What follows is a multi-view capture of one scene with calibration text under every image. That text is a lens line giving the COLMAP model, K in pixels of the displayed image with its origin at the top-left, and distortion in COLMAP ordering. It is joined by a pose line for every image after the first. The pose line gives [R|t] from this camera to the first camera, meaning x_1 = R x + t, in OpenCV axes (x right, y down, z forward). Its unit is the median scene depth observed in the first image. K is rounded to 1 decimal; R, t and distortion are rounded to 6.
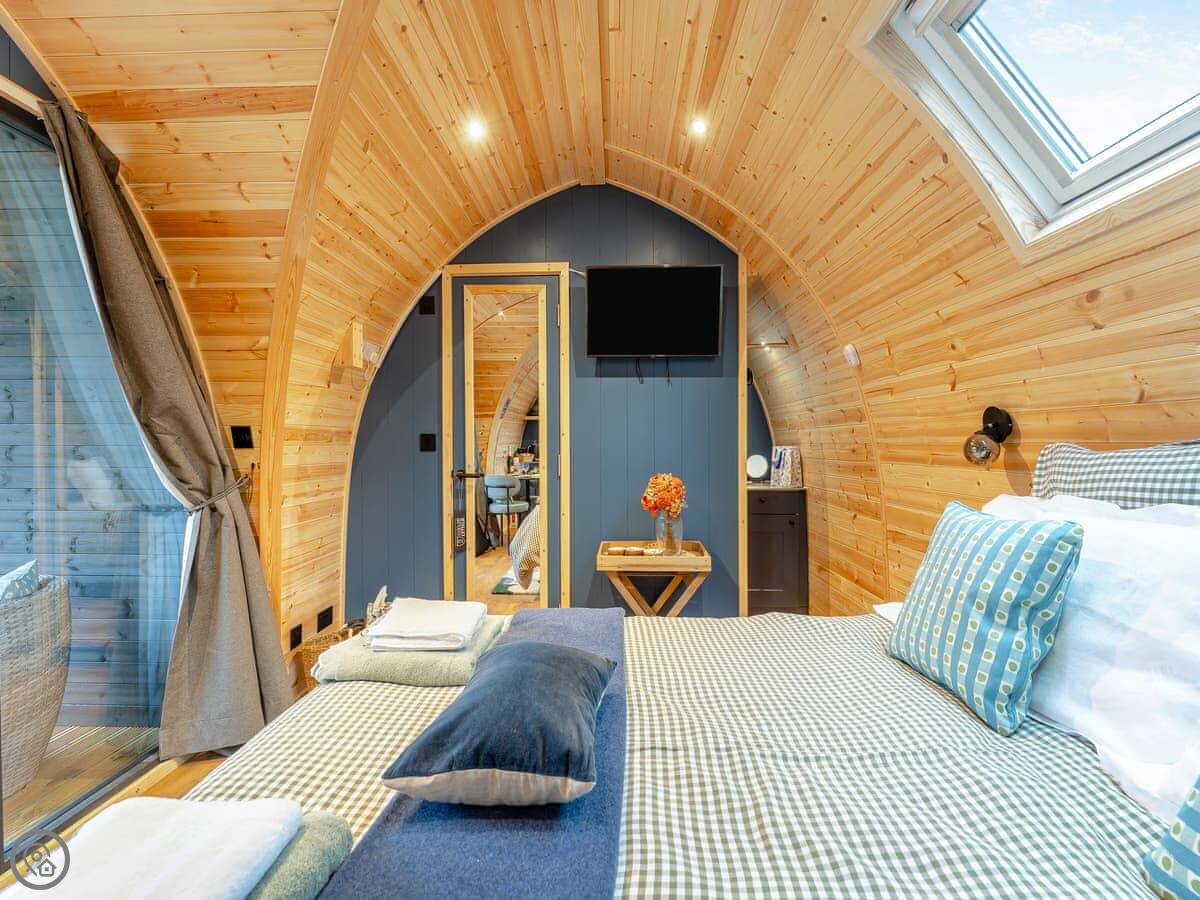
lens RADIAL K [[530.7, 0, 597.4], [0, 530.7, 450.7], [0, 0, 1]] dist [0.001301, -0.000031]
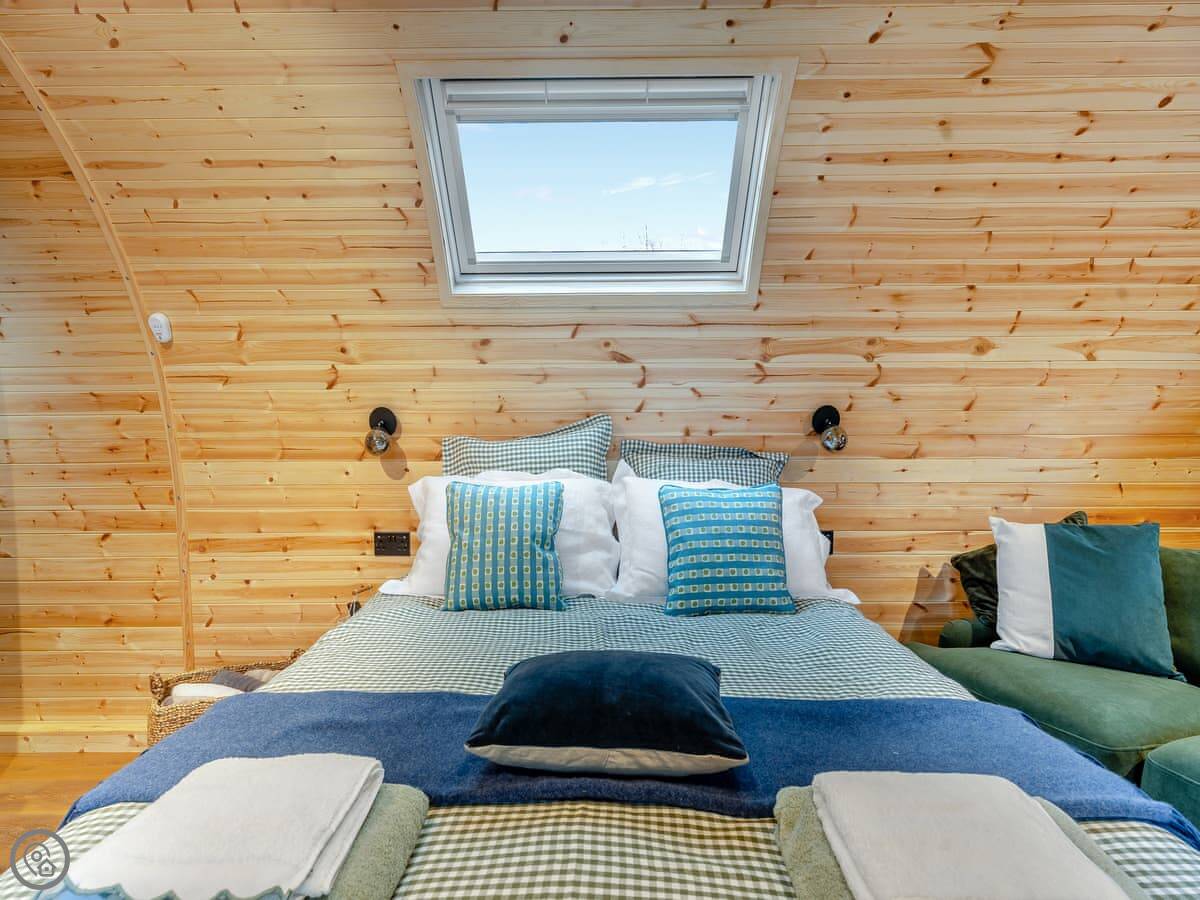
lens RADIAL K [[617.1, 0, 599.4], [0, 617.1, 459.8], [0, 0, 1]] dist [0.000495, 0.000215]
pose [[-0.027994, -0.040707, 0.998779, -0.488324], [0.019643, 0.998955, 0.041265, -0.008337], [-0.999415, 0.020774, -0.027165, 0.392048]]
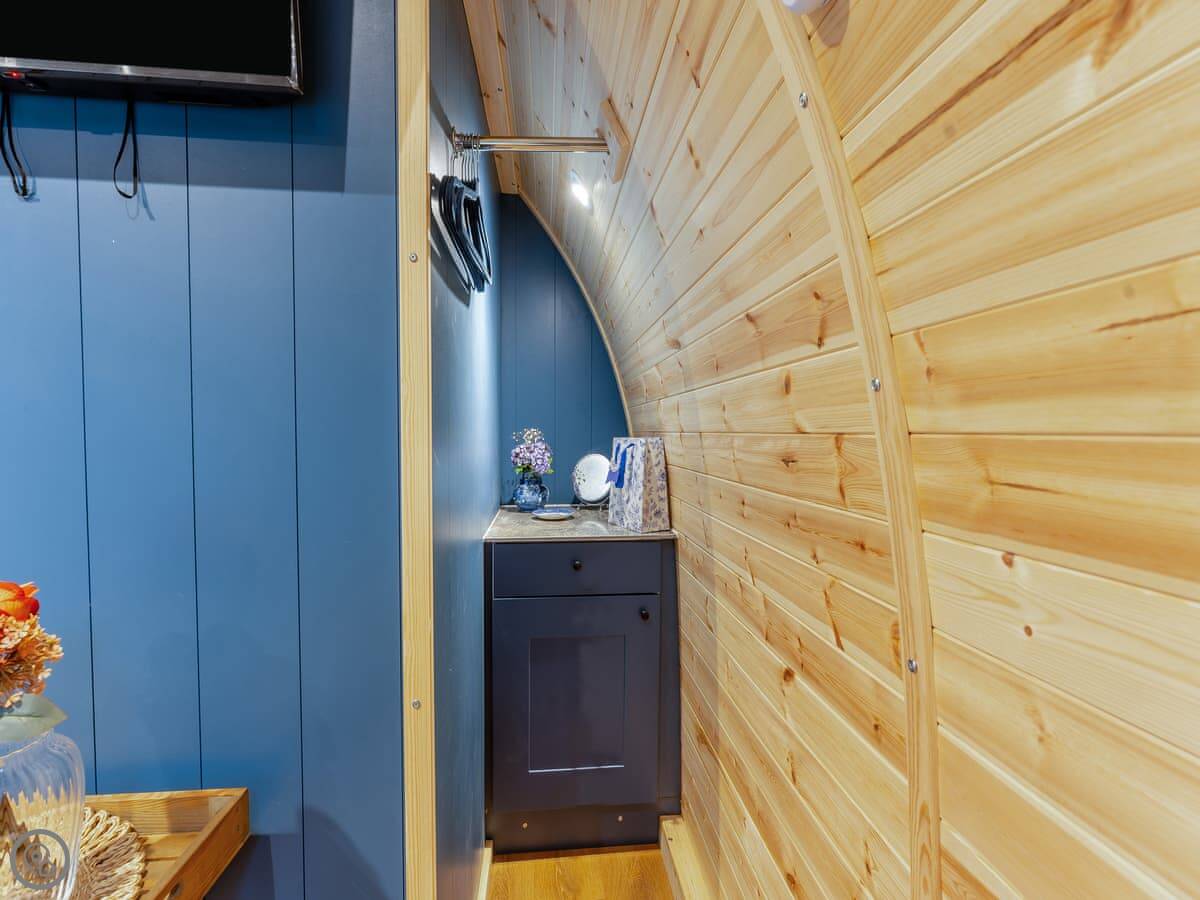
lens RADIAL K [[530.7, 0, 597.4], [0, 530.7, 450.7], [0, 0, 1]] dist [0.001301, -0.000031]
pose [[0.991711, 0.002018, 0.128476, 0.409920], [-0.005088, 0.999709, 0.023567, -0.012632], [-0.128391, -0.024025, 0.991433, 0.869007]]
